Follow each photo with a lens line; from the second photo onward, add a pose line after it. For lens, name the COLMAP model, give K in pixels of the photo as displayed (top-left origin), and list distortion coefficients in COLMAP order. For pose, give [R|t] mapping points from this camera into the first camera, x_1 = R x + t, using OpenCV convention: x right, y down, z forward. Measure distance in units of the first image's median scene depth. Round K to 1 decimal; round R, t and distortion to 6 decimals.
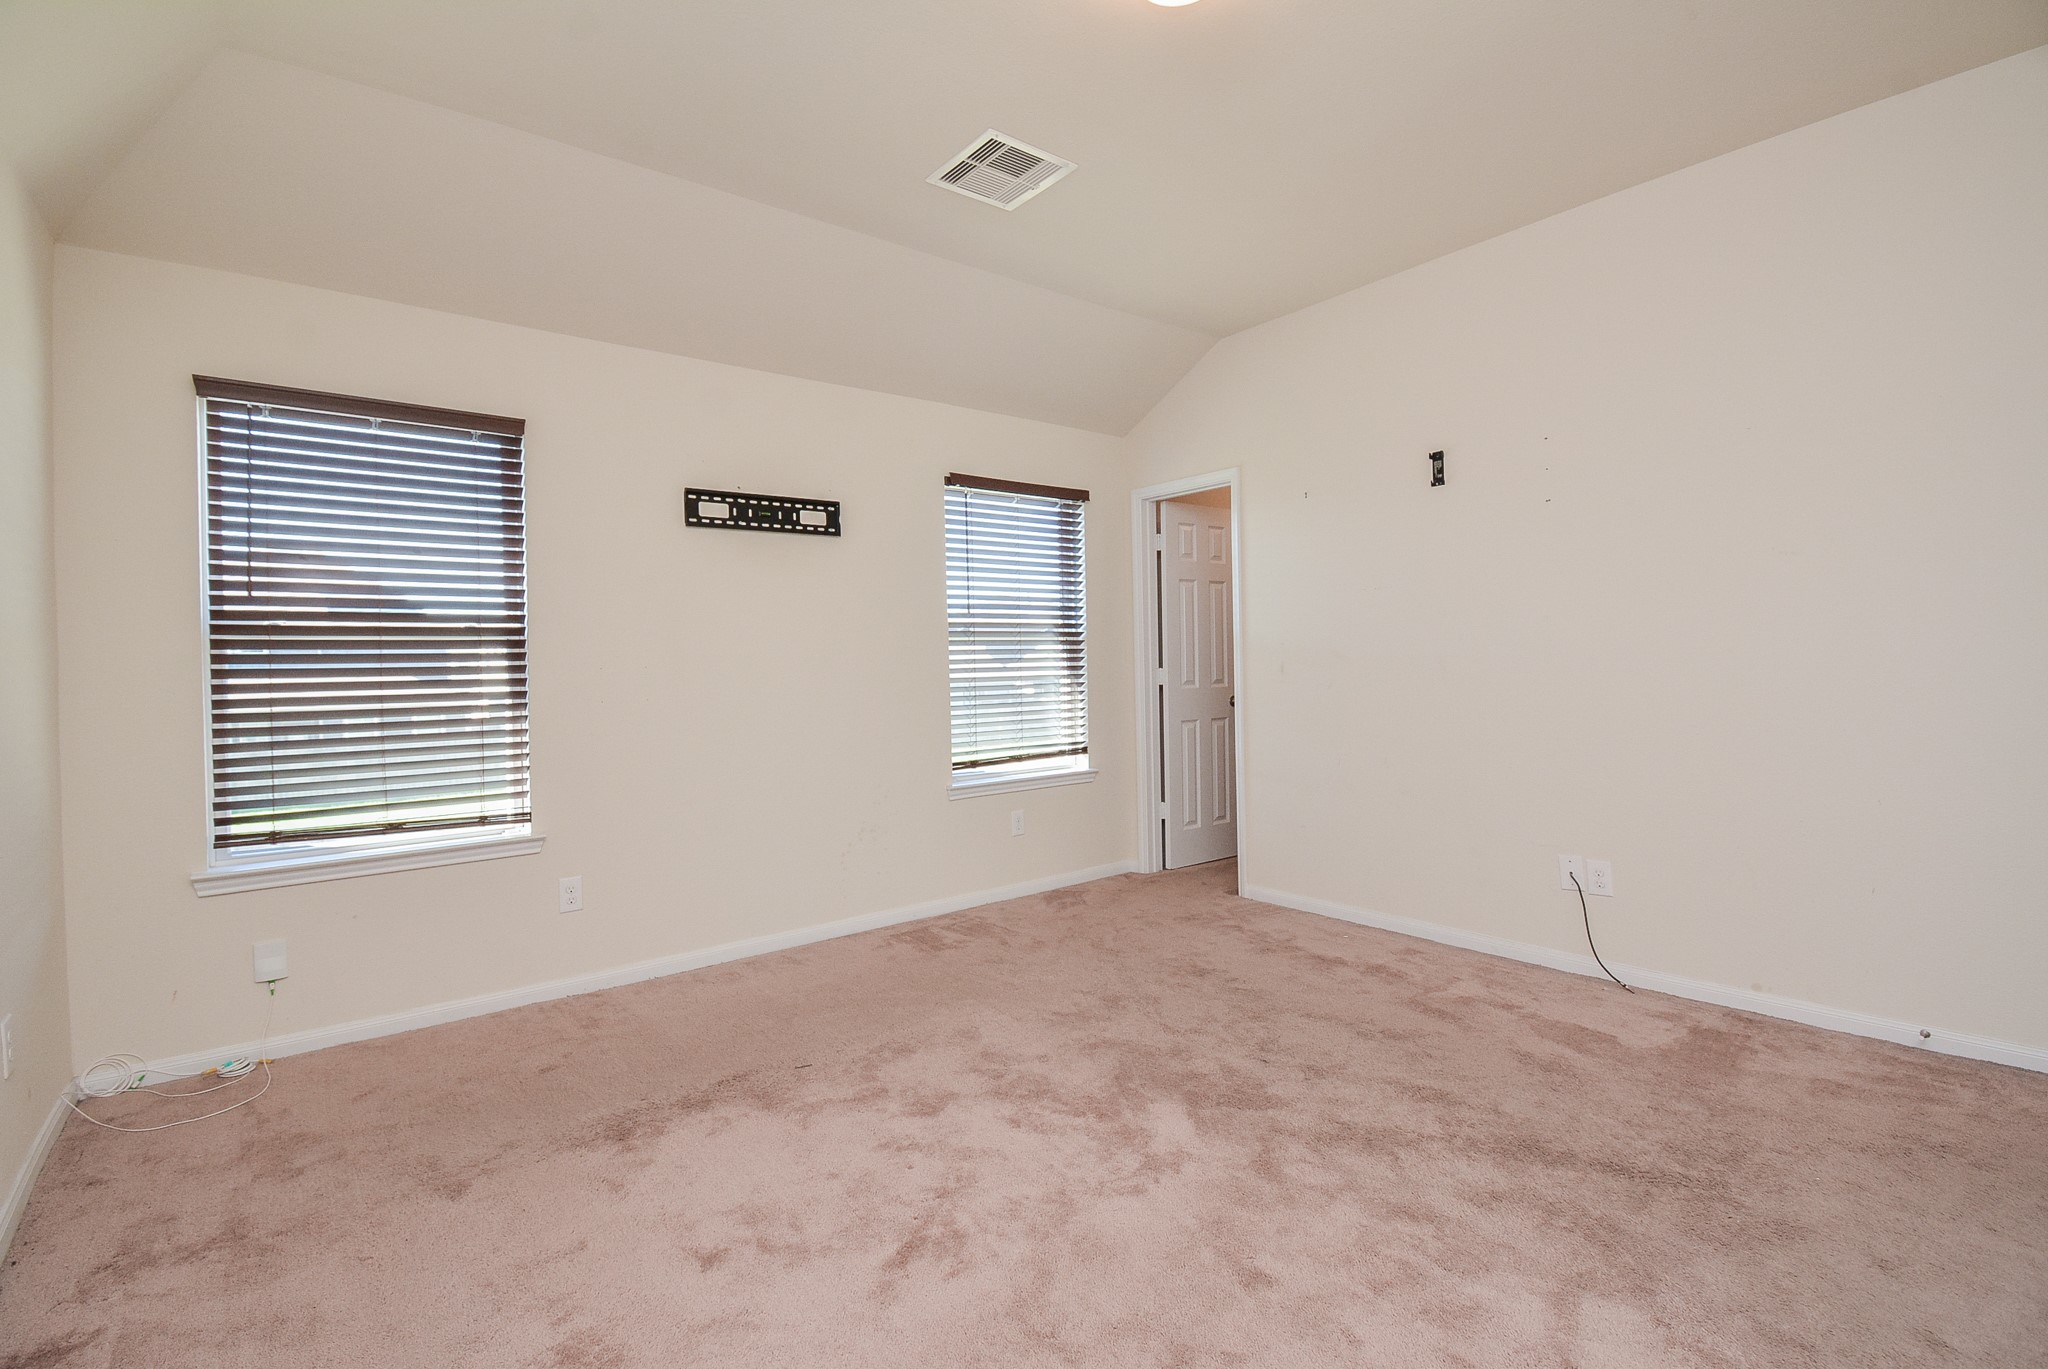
lens RADIAL K [[918.1, 0, 1029.5], [0, 918.1, 675.7], [0, 0, 1]] dist [-0.011828, -0.007331]
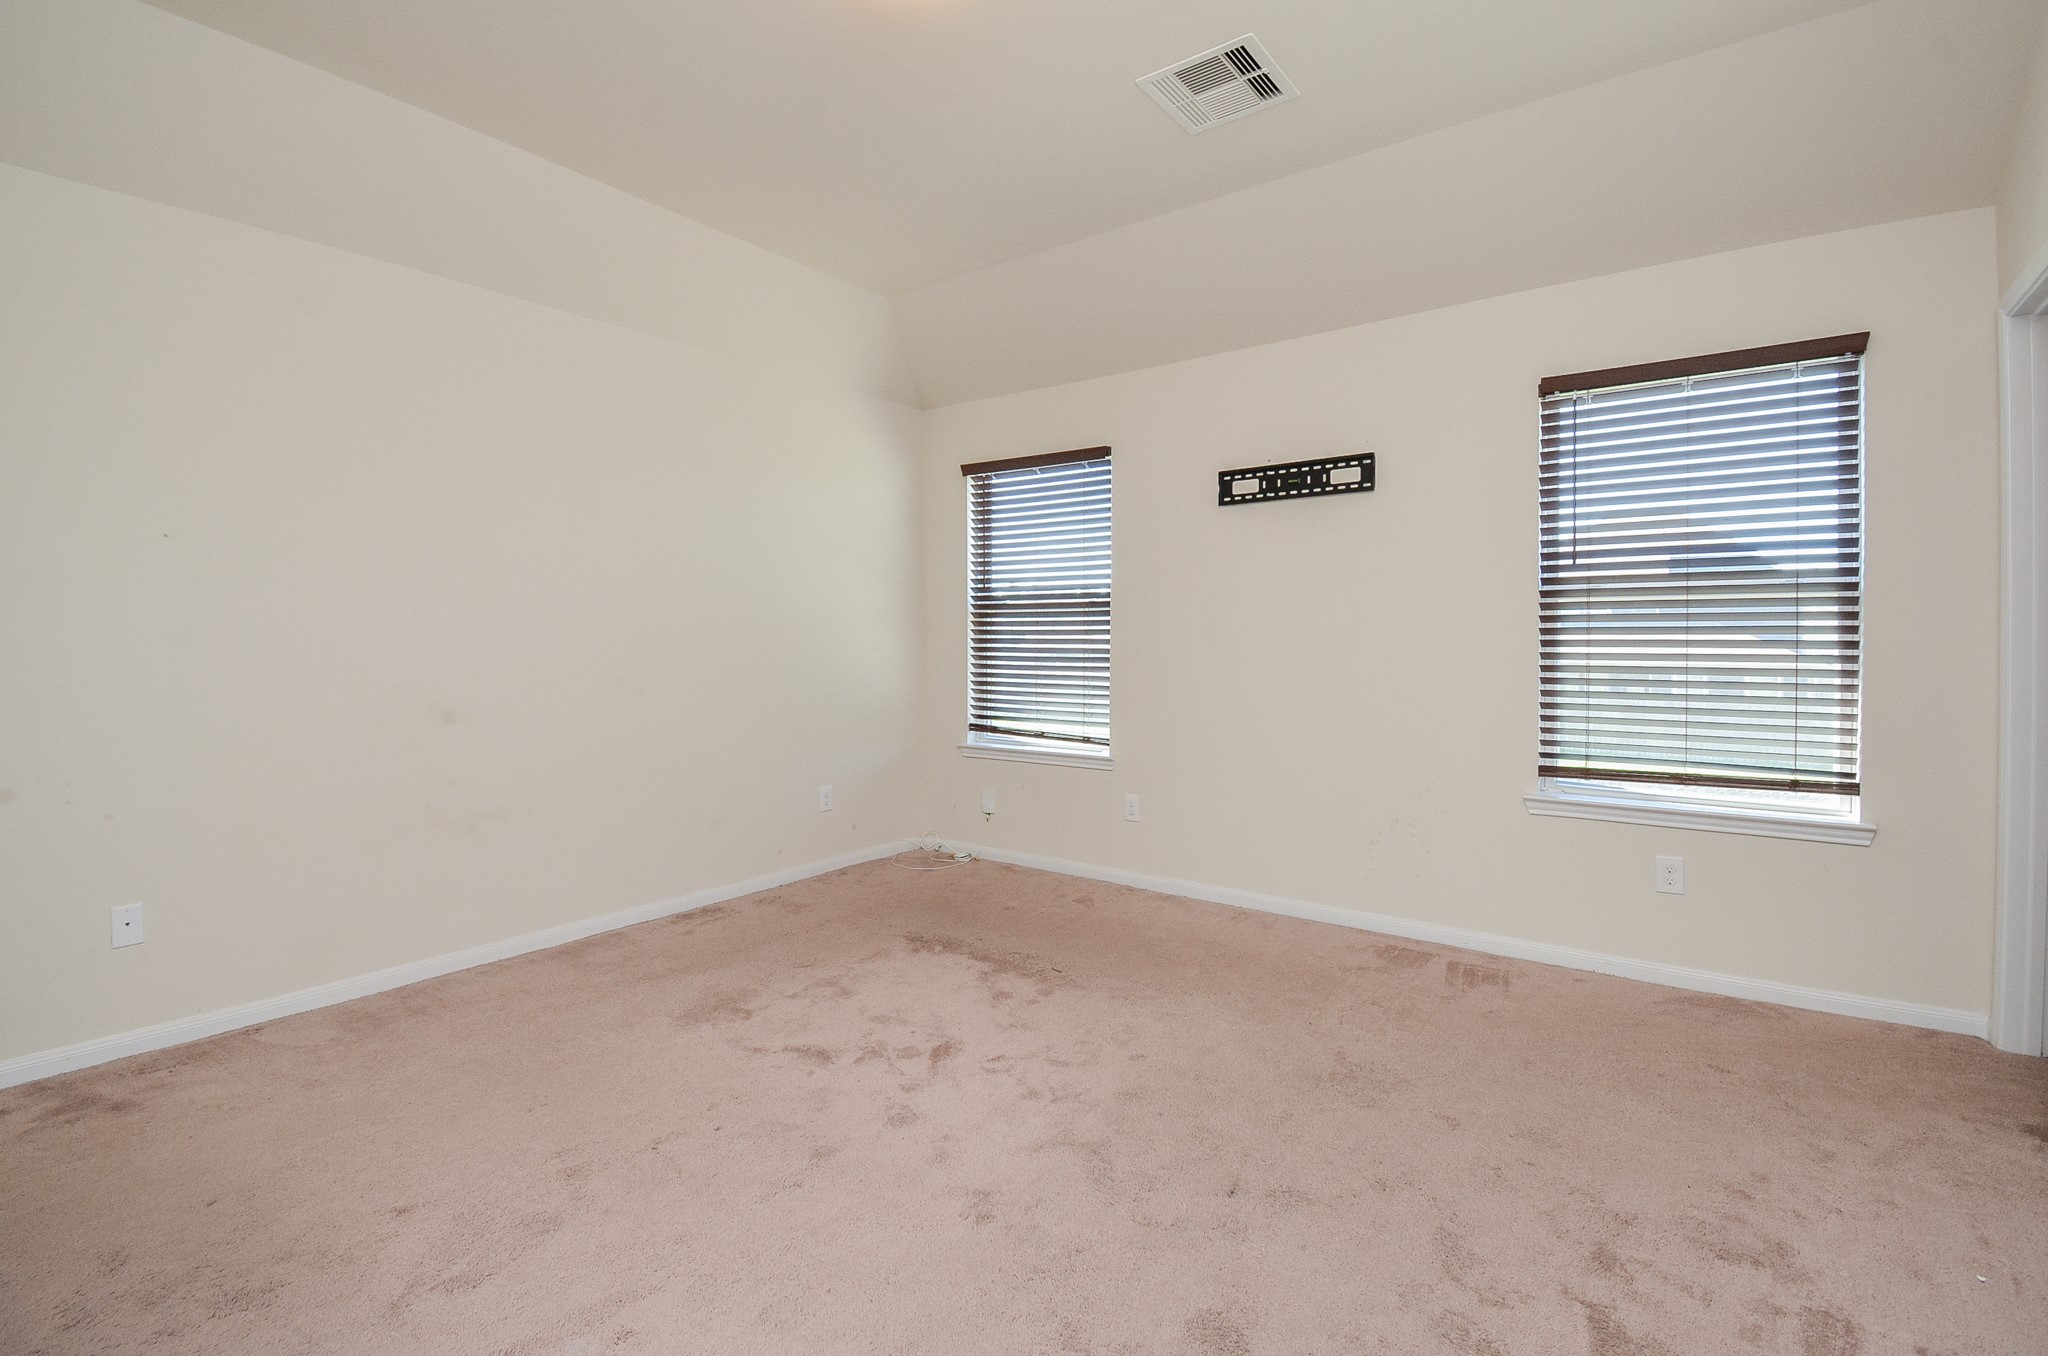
lens RADIAL K [[902.8, 0, 1039.2], [0, 902.8, 643.8], [0, 0, 1]] dist [-0.006514, -0.009666]
pose [[0.255616, 0.028105, -0.966370, 0.575386], [-0.017266, 0.999551, 0.024502, -0.016937], [0.966624, 0.010422, 0.255986, 0.458897]]
